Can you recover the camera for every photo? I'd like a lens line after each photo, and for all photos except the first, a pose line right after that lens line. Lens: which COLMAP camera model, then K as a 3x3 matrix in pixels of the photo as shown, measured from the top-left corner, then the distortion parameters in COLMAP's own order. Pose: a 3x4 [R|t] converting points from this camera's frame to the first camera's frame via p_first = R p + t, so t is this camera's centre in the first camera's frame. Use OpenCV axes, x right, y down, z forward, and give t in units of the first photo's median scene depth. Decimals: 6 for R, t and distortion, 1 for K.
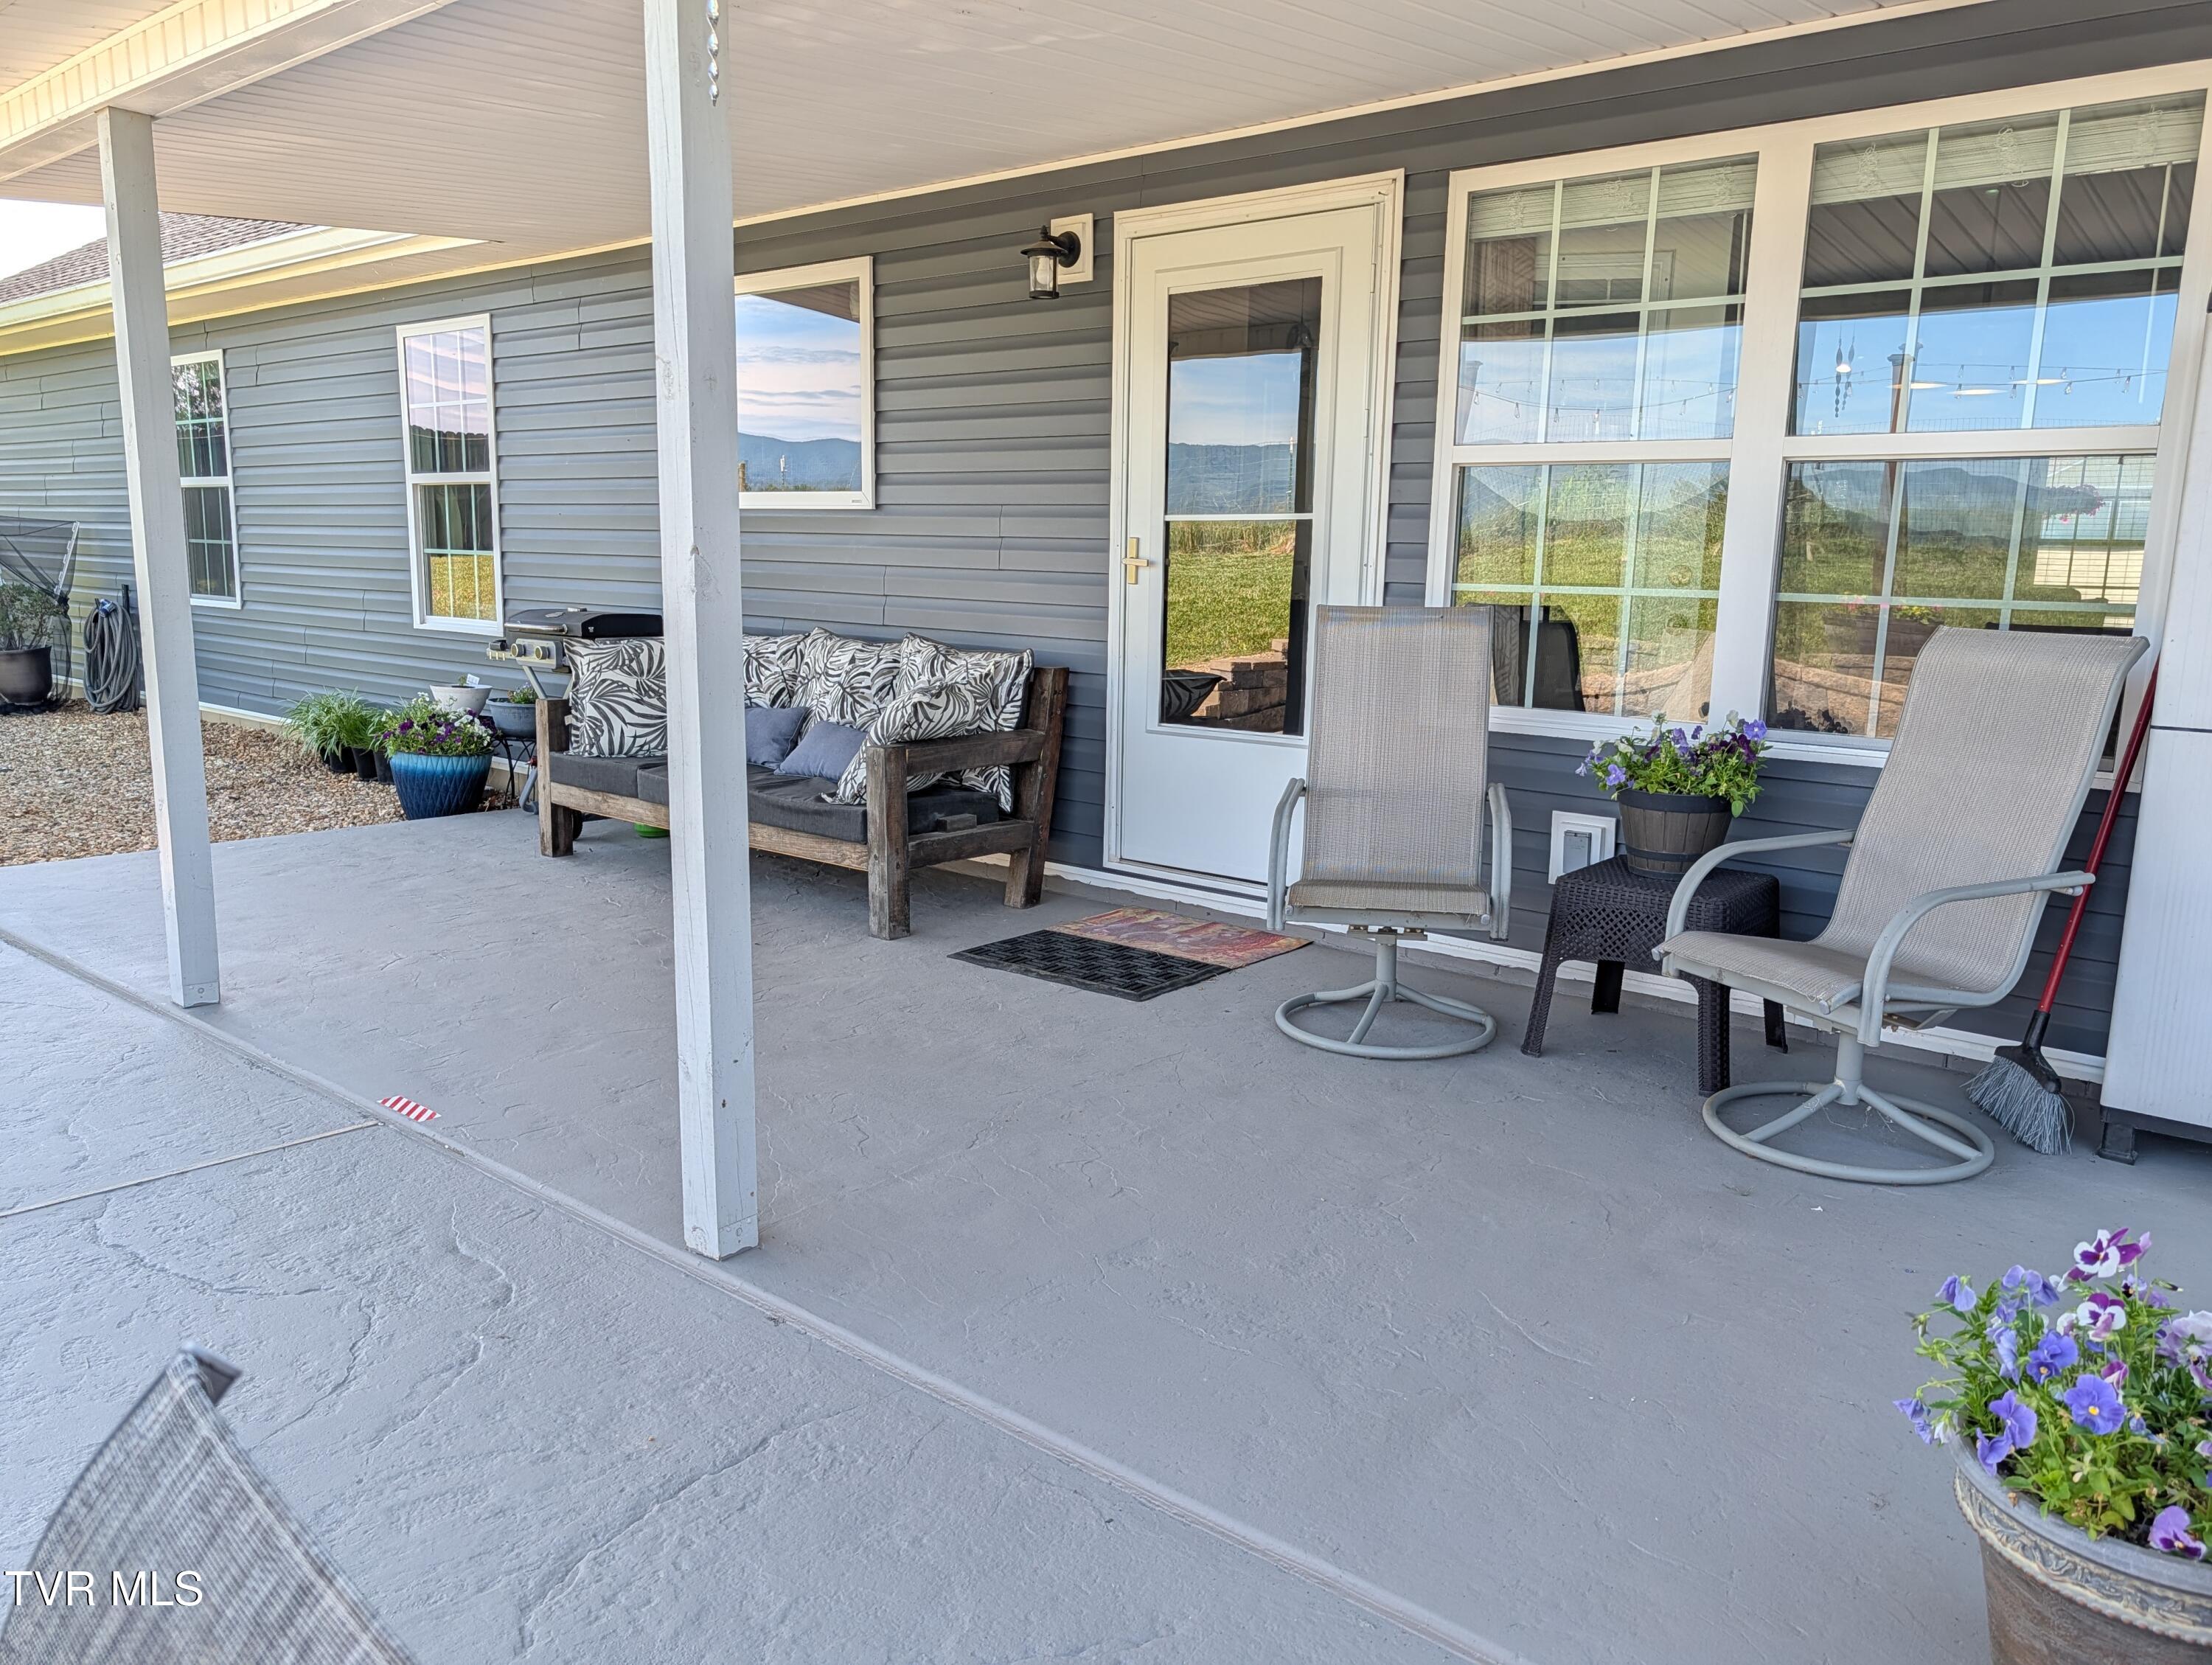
lens RADIAL K [[1565.1, 0, 1106.8], [0, 1565.1, 852.7], [0, 0, 1]] dist [-0.002319, -0.014089]
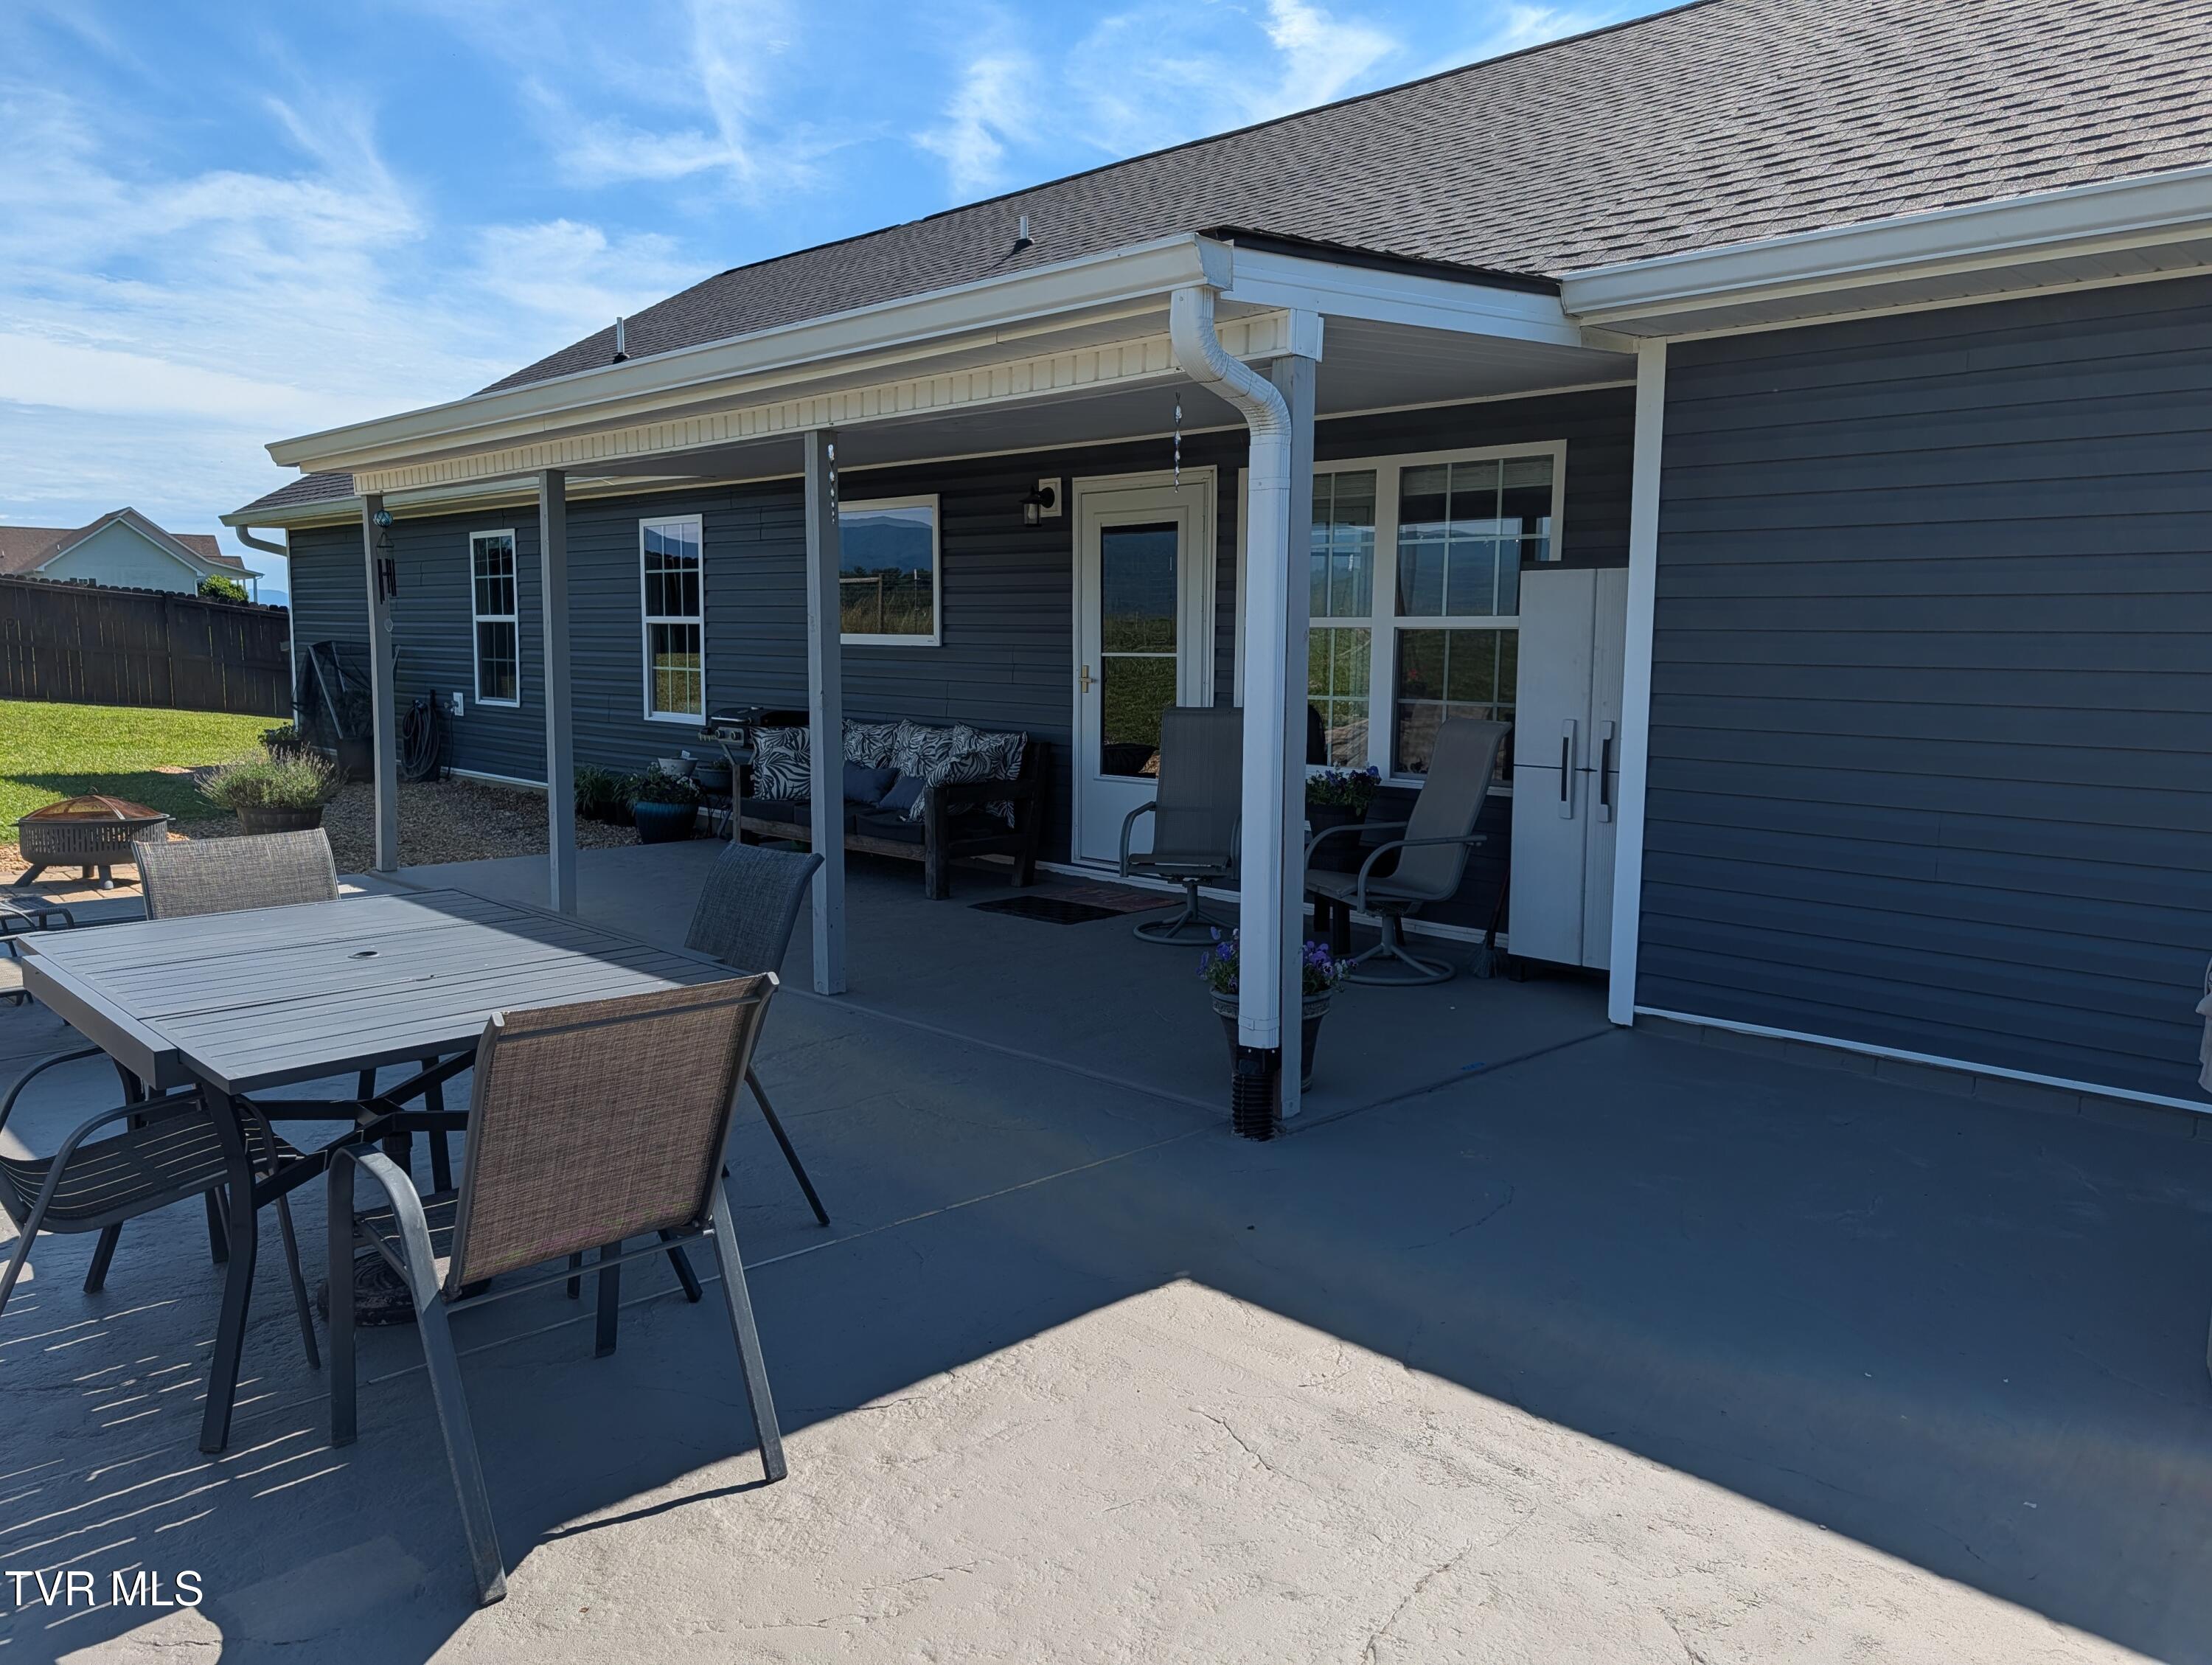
lens RADIAL K [[1565.1, 0, 1109.8], [0, 1565.1, 826.2], [0, 0, 1]] dist [-0.002319, -0.014089]
pose [[0.996180, -0.002114, -0.087293, 0.179262], [-0.003871, 0.997655, -0.068333, 0.081520], [0.087232, 0.068410, 0.993836, -0.622070]]
